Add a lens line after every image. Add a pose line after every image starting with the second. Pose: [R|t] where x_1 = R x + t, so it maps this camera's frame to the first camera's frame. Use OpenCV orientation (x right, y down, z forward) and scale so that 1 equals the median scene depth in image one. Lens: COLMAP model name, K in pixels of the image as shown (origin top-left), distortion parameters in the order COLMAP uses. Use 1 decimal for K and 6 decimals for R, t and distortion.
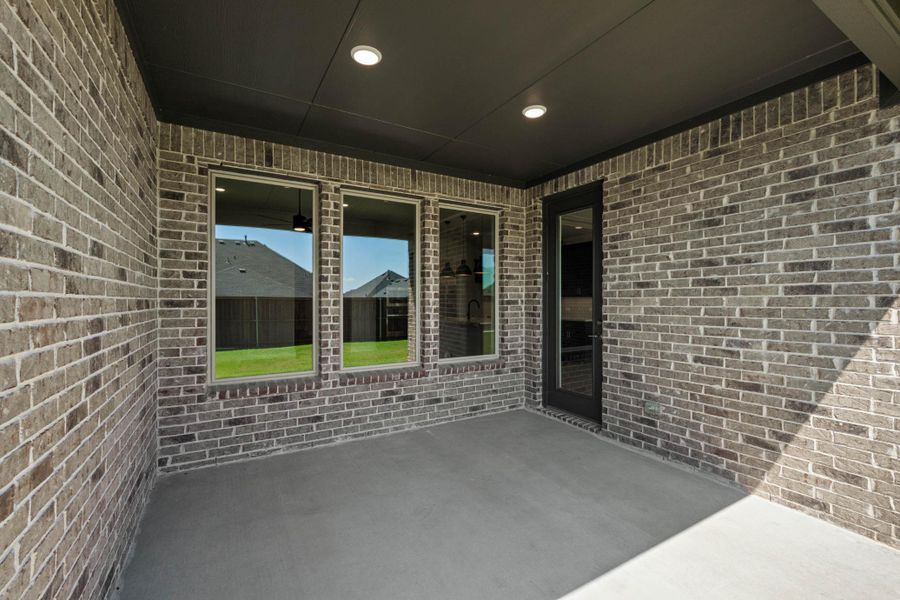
lens RADIAL K [[350.1, 0, 451.4], [0, 350.1, 300.9], [0, 0, 1]] dist [0.000144, 0.000045]
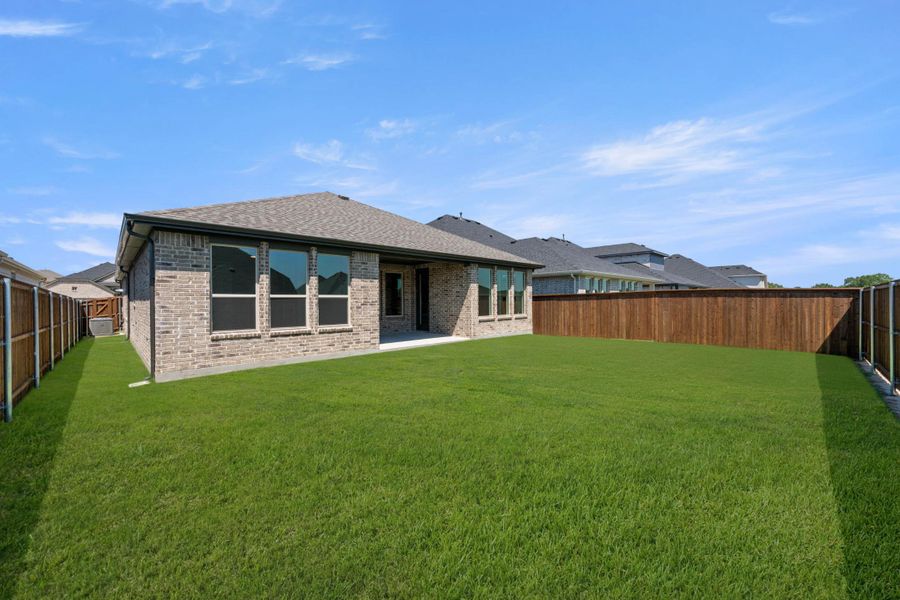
lens RADIAL K [[350.1, 0, 451.4], [0, 350.1, 300.9], [0, 0, 1]] dist [0.000144, 0.000045]
pose [[0.964346, -0.008806, 0.264497, -0.309962], [0.009617, 0.999952, -0.001773, 0.027526], [-0.264469, 0.004253, 0.964385, -2.417991]]
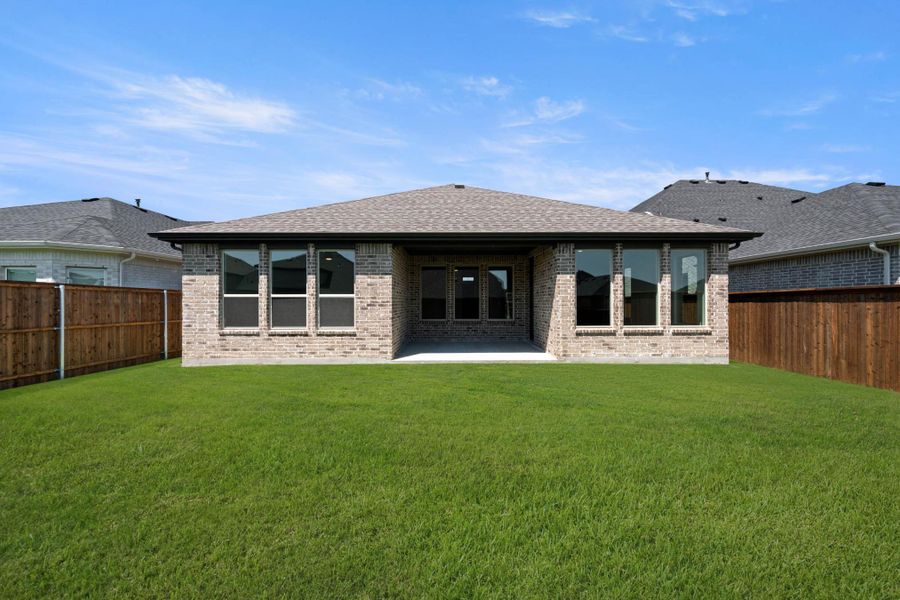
lens RADIAL K [[350.1, 0, 451.4], [0, 350.1, 300.9], [0, 0, 1]] dist [0.000144, 0.000045]
pose [[0.876997, -0.004020, -0.480479, 1.055380], [0.001960, 0.999987, -0.004788, 0.028231], [0.480492, 0.003257, 0.876993, -1.559120]]
